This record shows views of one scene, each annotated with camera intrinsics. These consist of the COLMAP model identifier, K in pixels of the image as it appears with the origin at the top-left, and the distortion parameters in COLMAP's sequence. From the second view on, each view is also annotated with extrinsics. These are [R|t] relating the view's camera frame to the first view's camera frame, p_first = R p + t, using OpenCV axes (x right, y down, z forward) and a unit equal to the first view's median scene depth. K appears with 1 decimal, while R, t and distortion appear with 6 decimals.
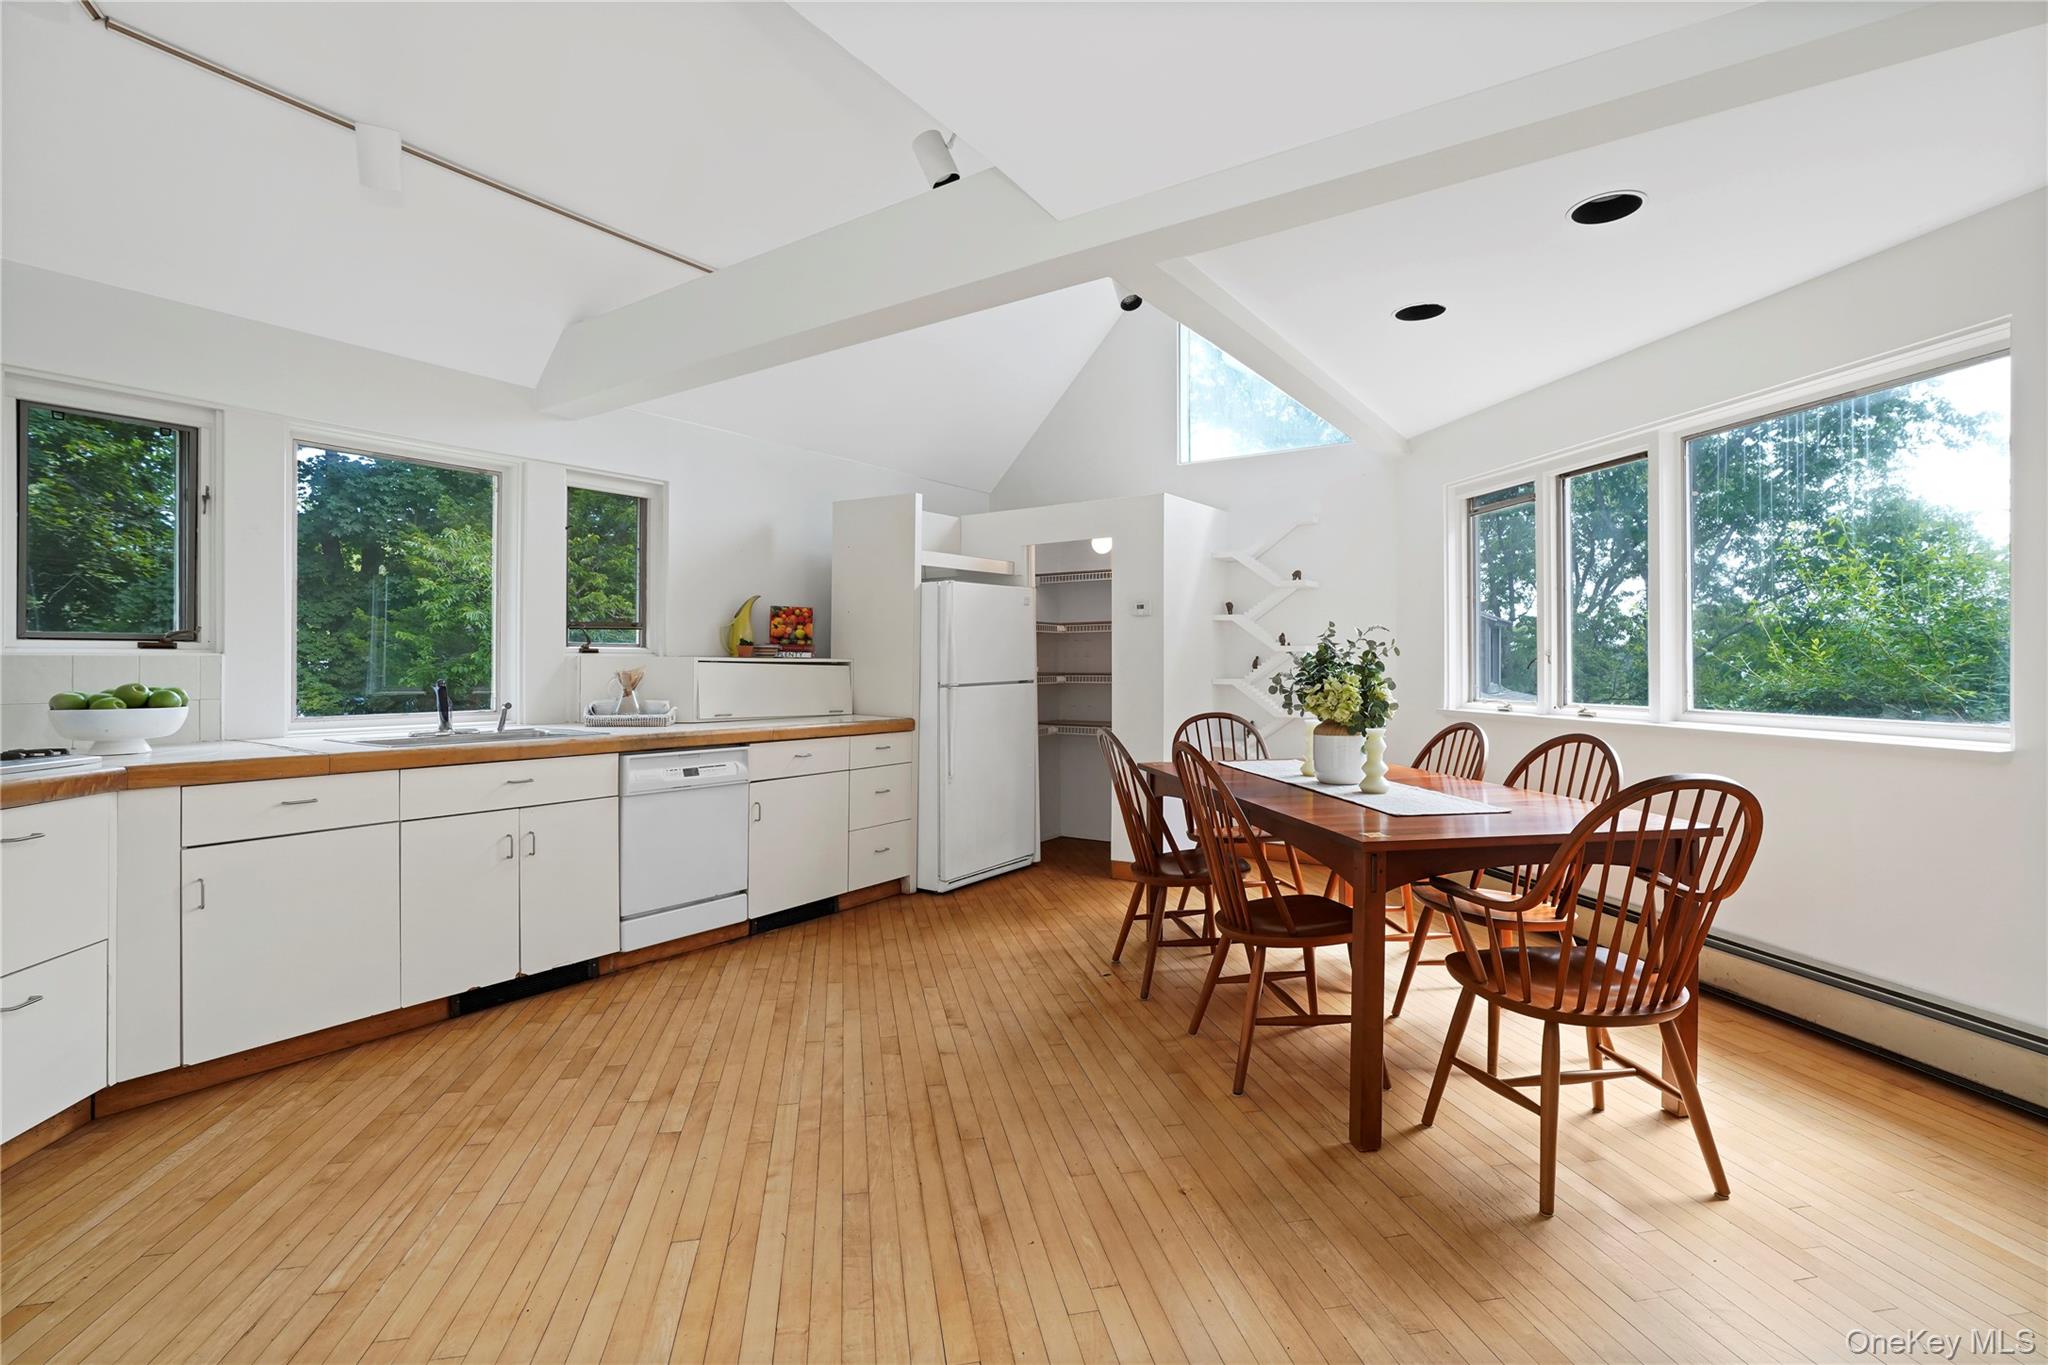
lens RADIAL K [[958.5, 0, 1040.4], [0, 958.5, 688.3], [0, 0, 1]] dist [-0.061120, 0.029988]
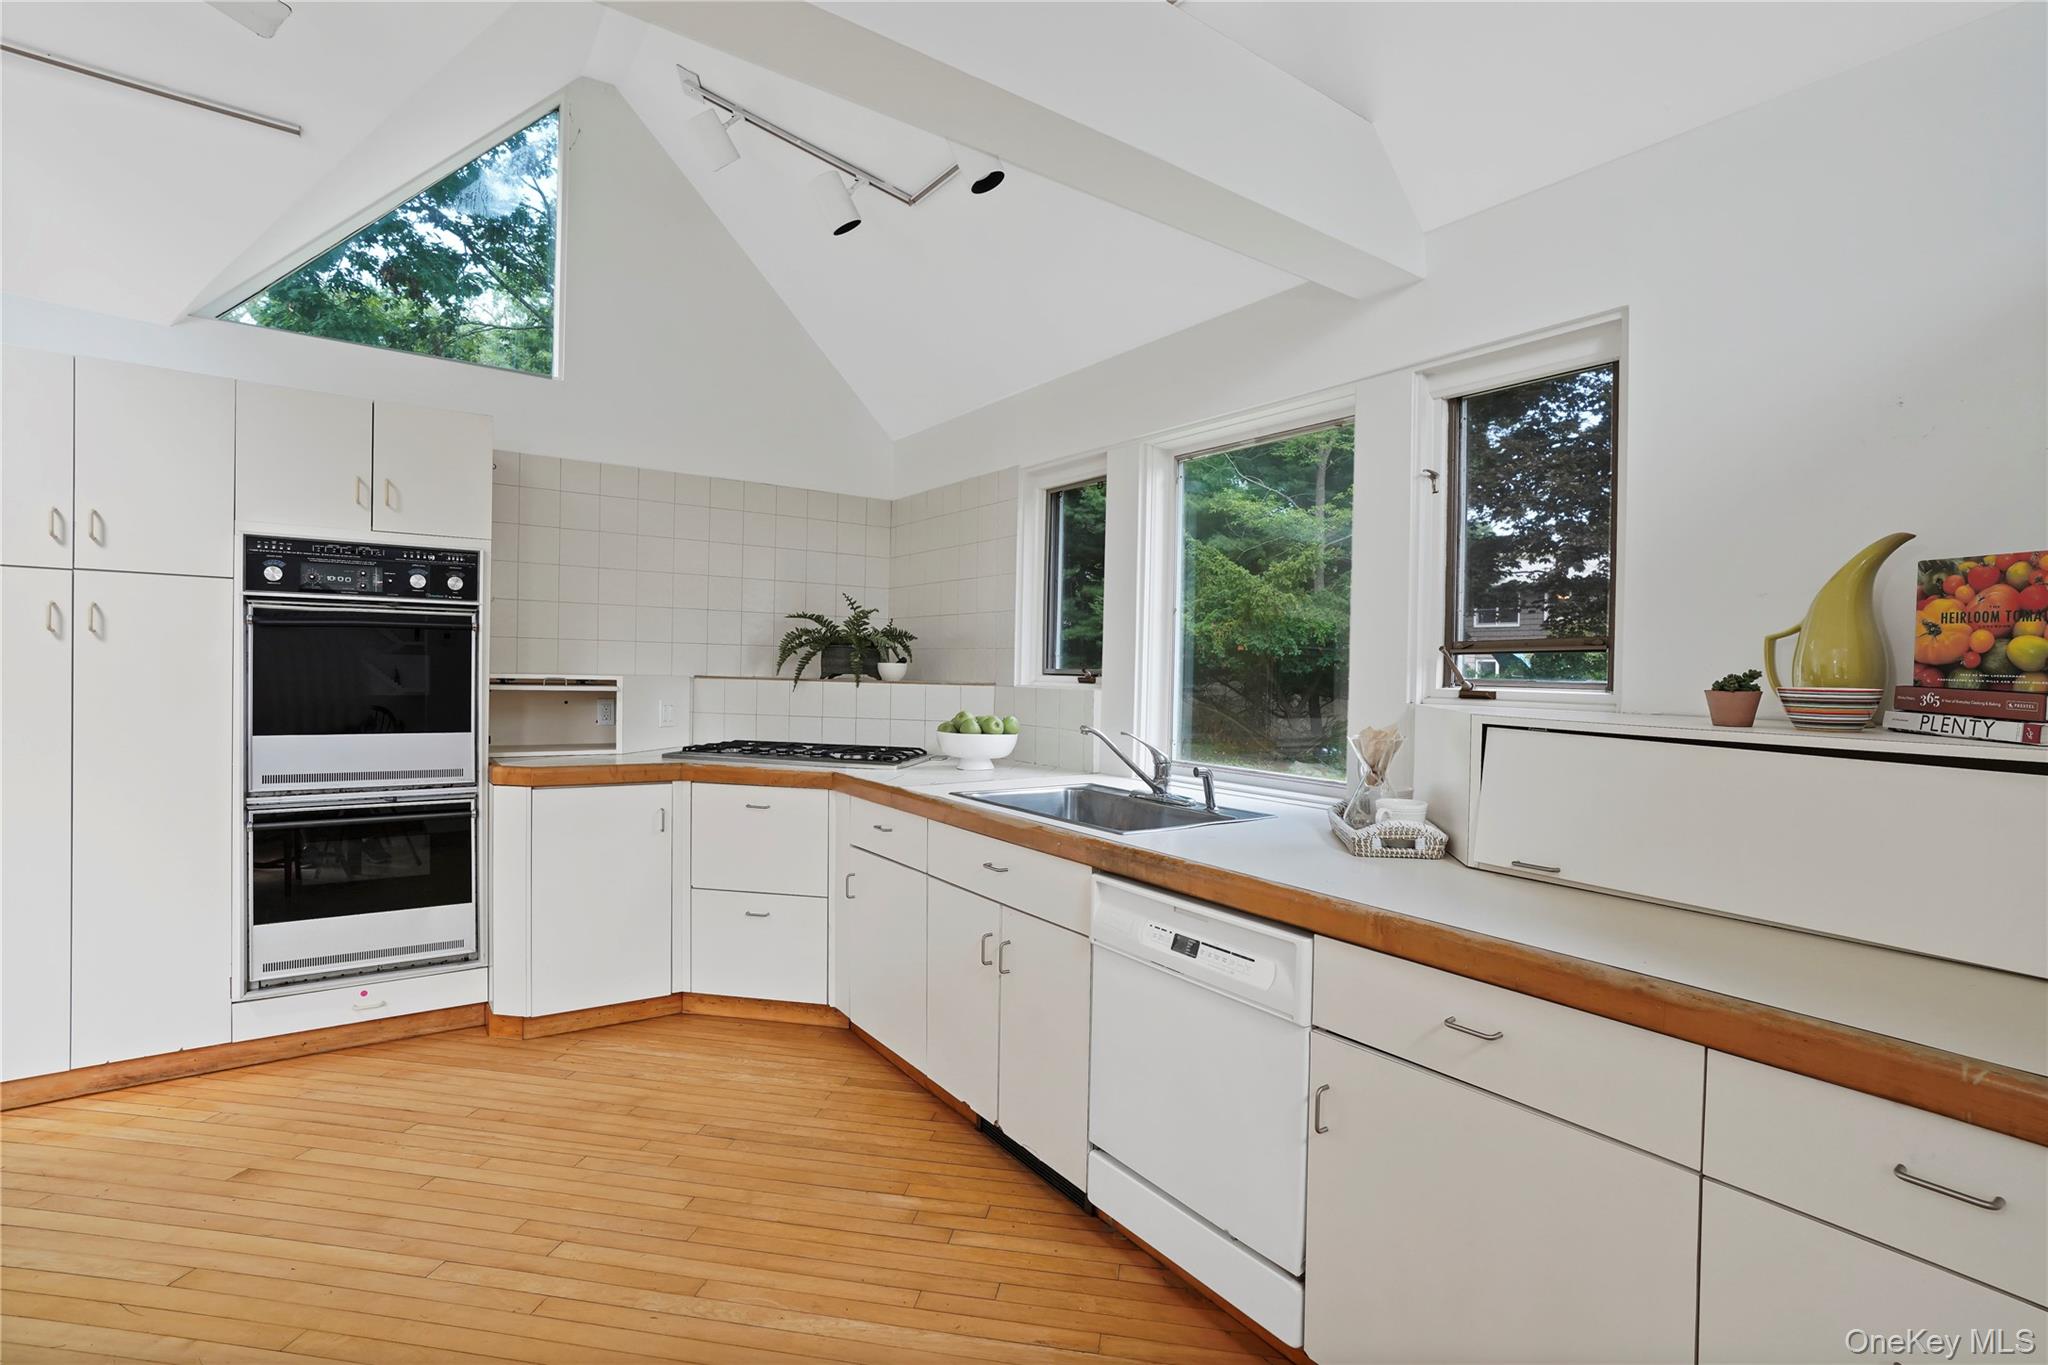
lens RADIAL K [[958.5, 0, 1040.4], [0, 958.5, 688.3], [0, 0, 1]] dist [-0.061120, 0.029988]
pose [[-0.344390, 0.012610, -0.938742, 0.109289], [-0.044200, 0.998583, 0.029629, -0.051771], [0.937786, 0.051697, -0.343345, 1.020342]]
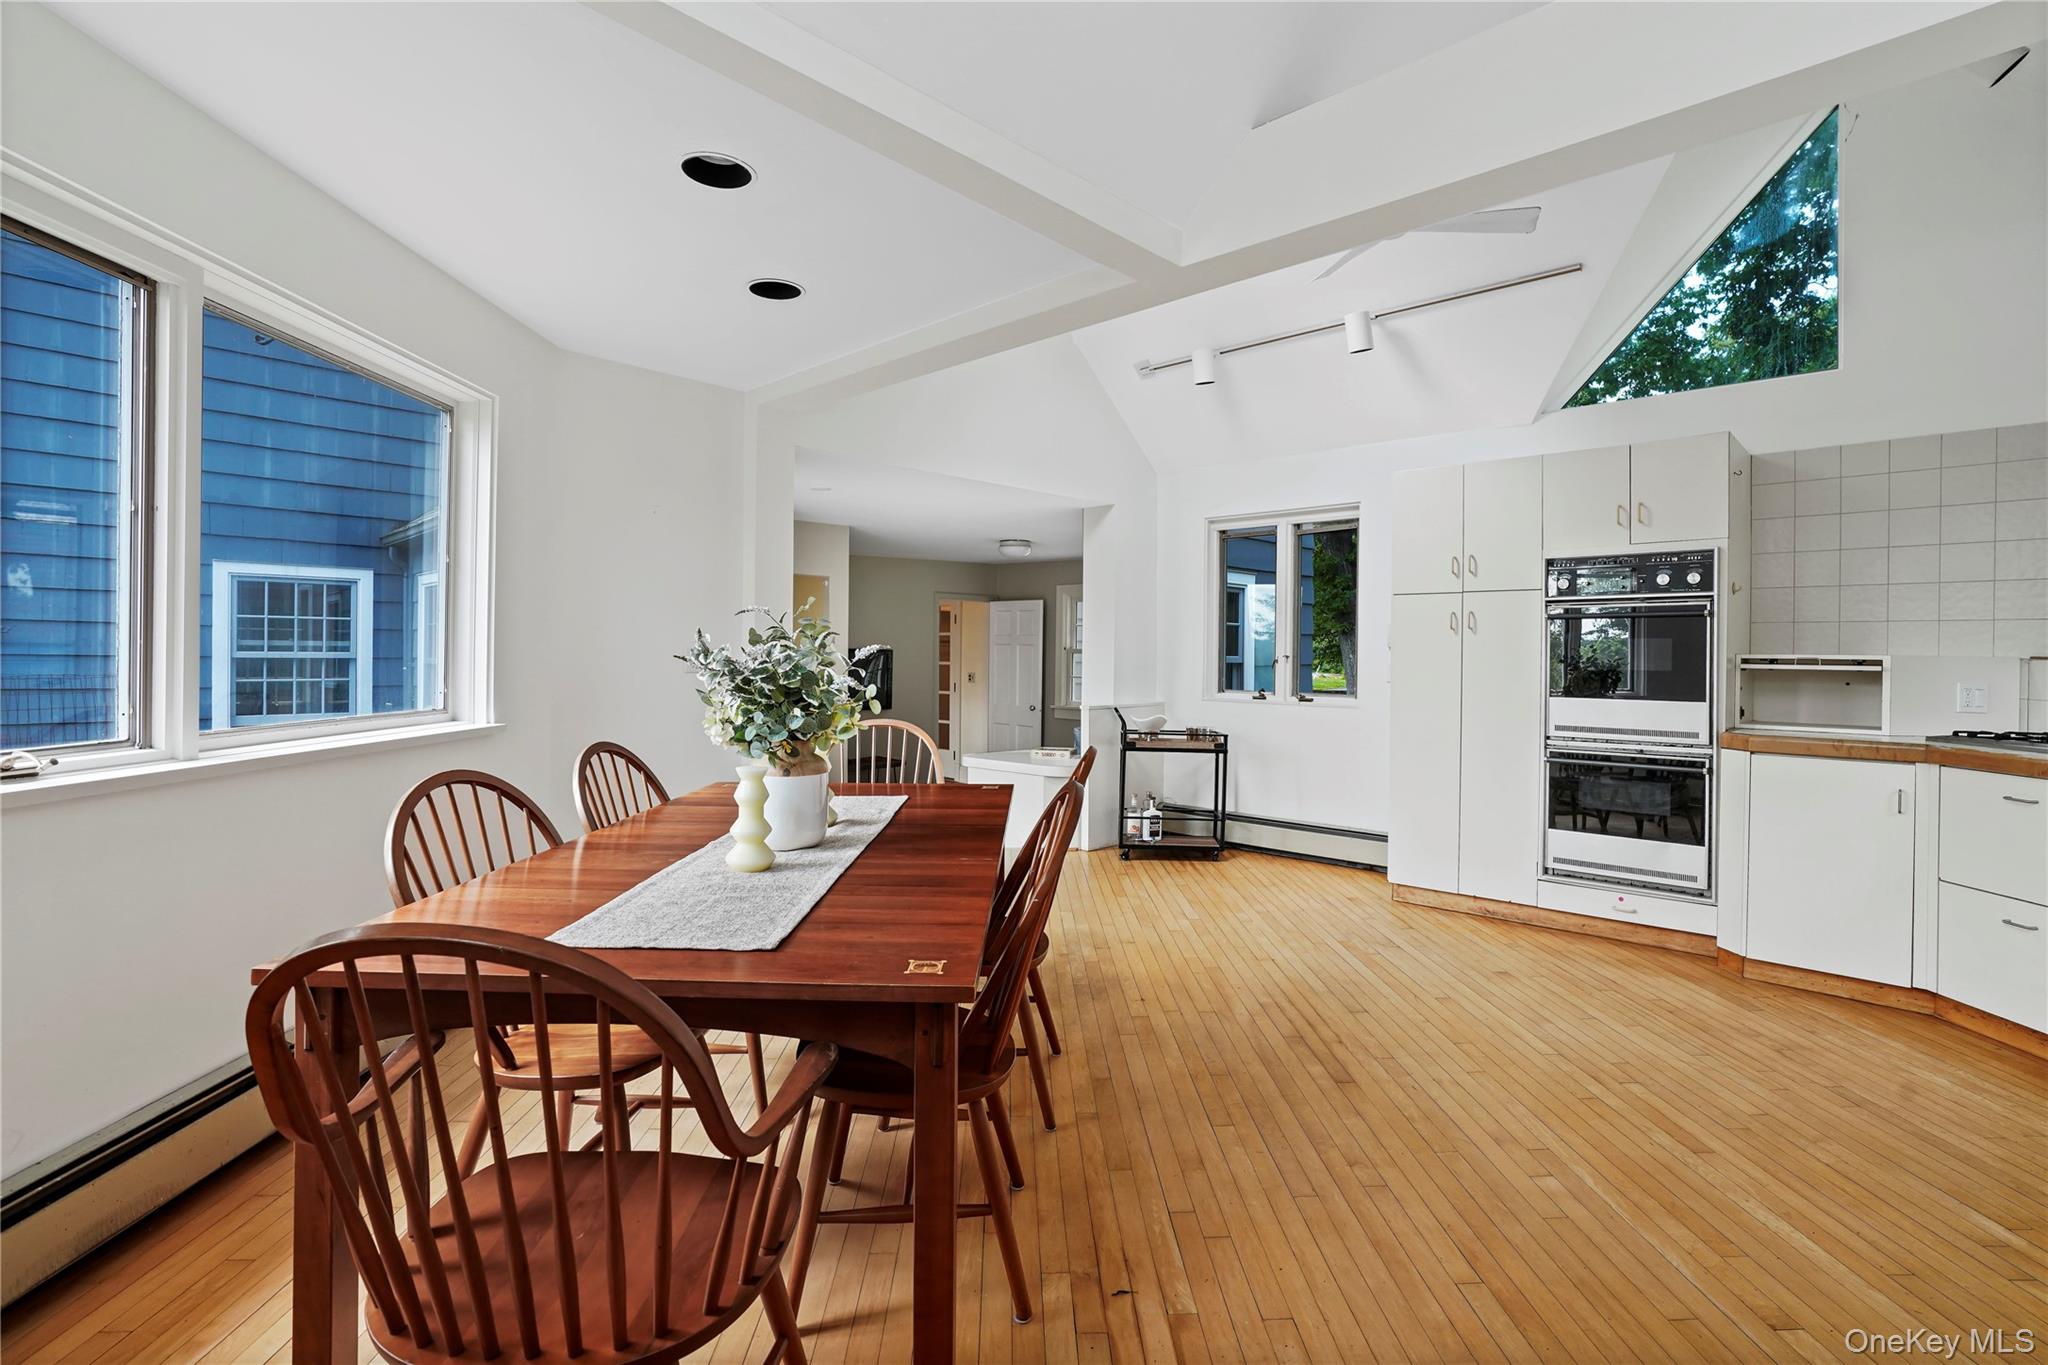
lens RADIAL K [[958.5, 0, 1040.4], [0, 958.5, 688.3], [0, 0, 1]] dist [-0.061120, 0.029988]
pose [[-0.985103, -0.007163, 0.171819, 0.031431], [0.003541, 0.998075, 0.061912, -0.044842], [-0.171932, 0.061598, -0.983181, 1.314371]]
